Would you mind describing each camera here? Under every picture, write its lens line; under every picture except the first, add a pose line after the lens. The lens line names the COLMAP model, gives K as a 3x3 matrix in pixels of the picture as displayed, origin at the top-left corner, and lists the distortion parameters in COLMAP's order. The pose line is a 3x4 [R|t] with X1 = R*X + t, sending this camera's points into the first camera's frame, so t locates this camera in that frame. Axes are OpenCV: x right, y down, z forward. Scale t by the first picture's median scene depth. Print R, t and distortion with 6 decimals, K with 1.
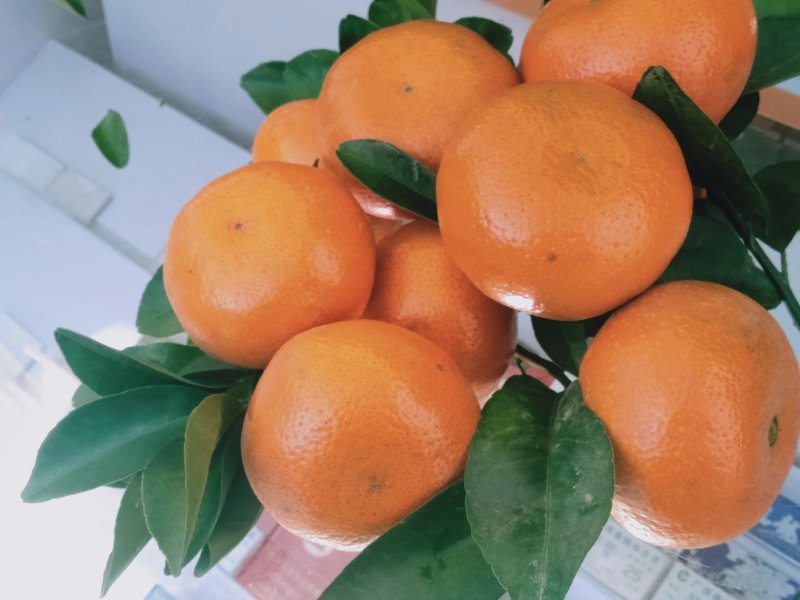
lens RADIAL K [[1190.6, 0, 400.0], [0, 1190.6, 300.0], [0, 0, 1]] dist [0.140328, -0.617996]
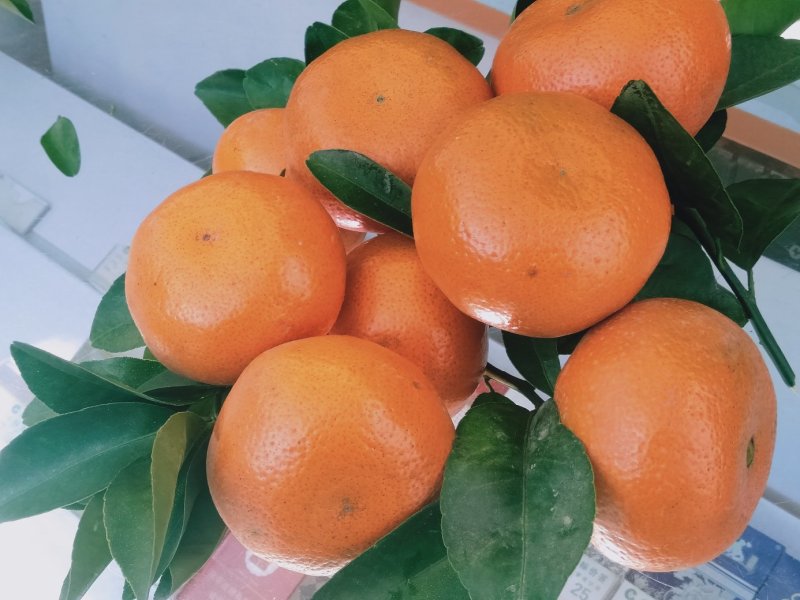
lens RADIAL K [[1190.6, 0, 400.0], [0, 1190.6, 300.0], [0, 0, 1]] dist [0.140328, -0.617996]
pose [[0.998405, 0.009584, 0.055645, -0.033141], [-0.008877, 0.999877, -0.012936, -0.000111], [-0.055762, 0.012422, 0.998367, 0.032060]]
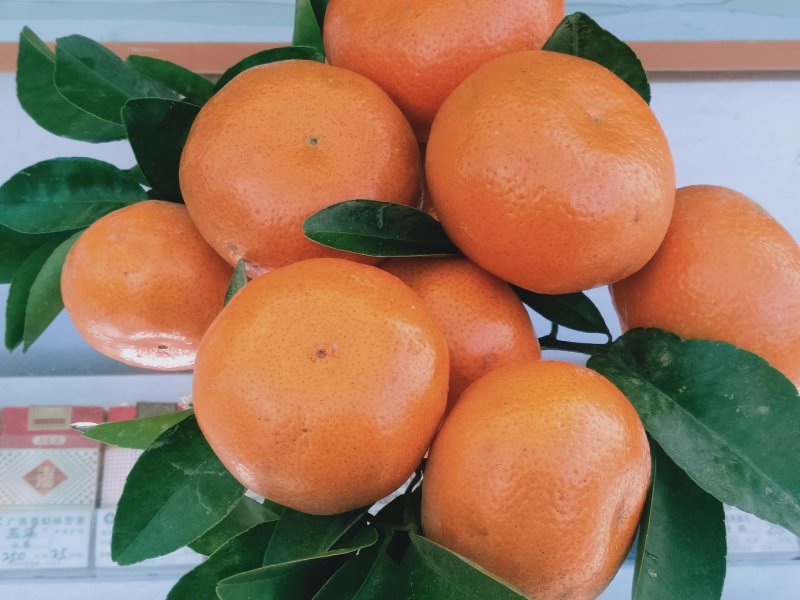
lens RADIAL K [[1190.6, 0, 400.0], [0, 1190.6, 300.0], [0, 0, 1]] dist [0.140328, -0.617996]
pose [[0.707470, -0.452604, 0.542803, -0.544687], [0.448205, 0.881160, 0.150561, -0.200421], [-0.546441, 0.136770, 0.826254, 0.281823]]
